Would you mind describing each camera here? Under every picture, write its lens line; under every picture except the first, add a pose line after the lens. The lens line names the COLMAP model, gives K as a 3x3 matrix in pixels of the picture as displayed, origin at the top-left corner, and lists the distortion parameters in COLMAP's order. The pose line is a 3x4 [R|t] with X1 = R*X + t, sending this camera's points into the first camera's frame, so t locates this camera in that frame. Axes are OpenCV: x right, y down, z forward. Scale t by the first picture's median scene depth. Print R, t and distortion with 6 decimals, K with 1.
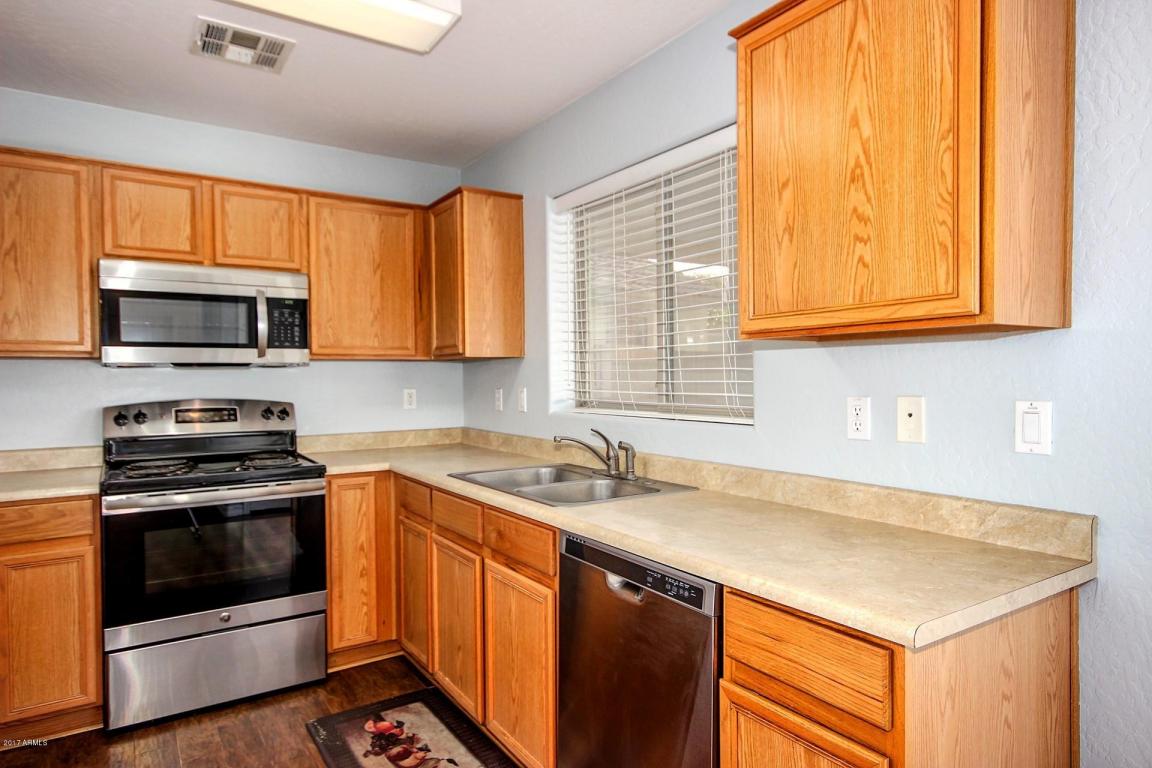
lens RADIAL K [[700.4, 0, 576.0], [0, 700.4, 384.0], [0, 0, 1]] dist [0.007593, 0.001685]
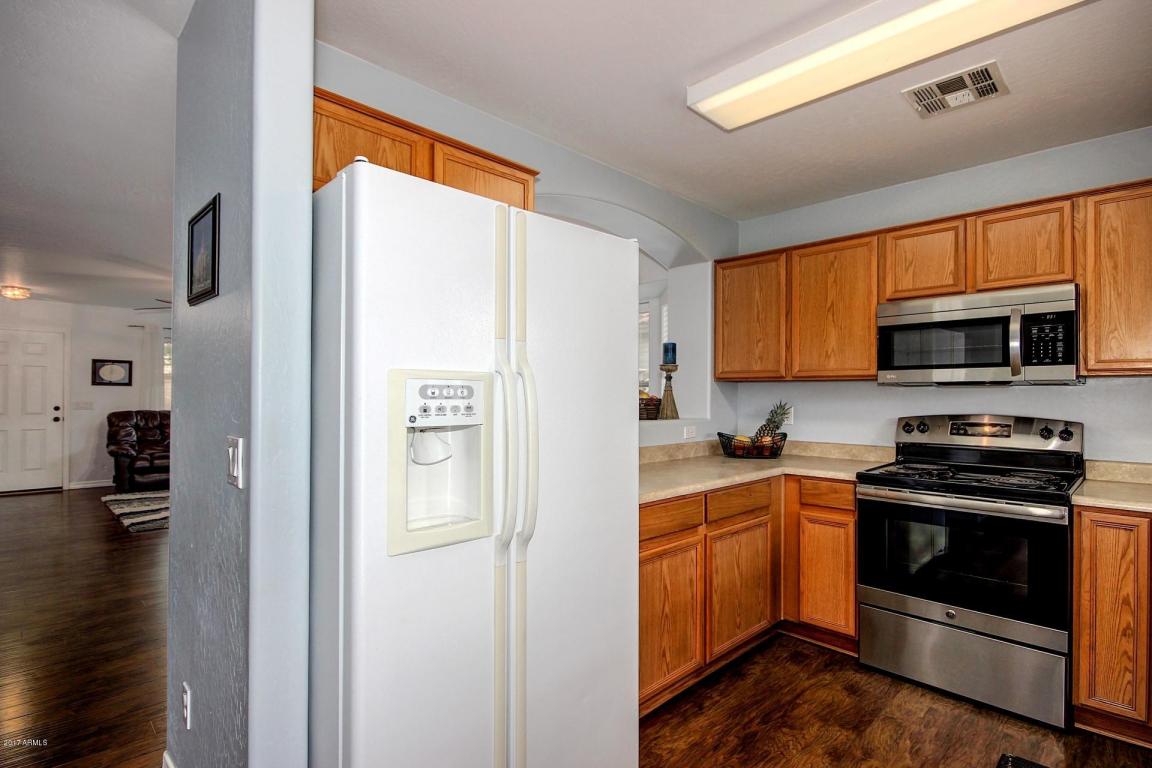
lens RADIAL K [[551.7, 0, 551.2], [0, 551.7, 386.1], [0, 0, 1]] dist [-0.001741, -0.000892]
pose [[0.172494, -0.008234, -0.984976, 0.216529], [-0.015734, 0.999814, -0.011114, -0.003214], [0.984885, 0.017414, 0.172332, 0.207950]]
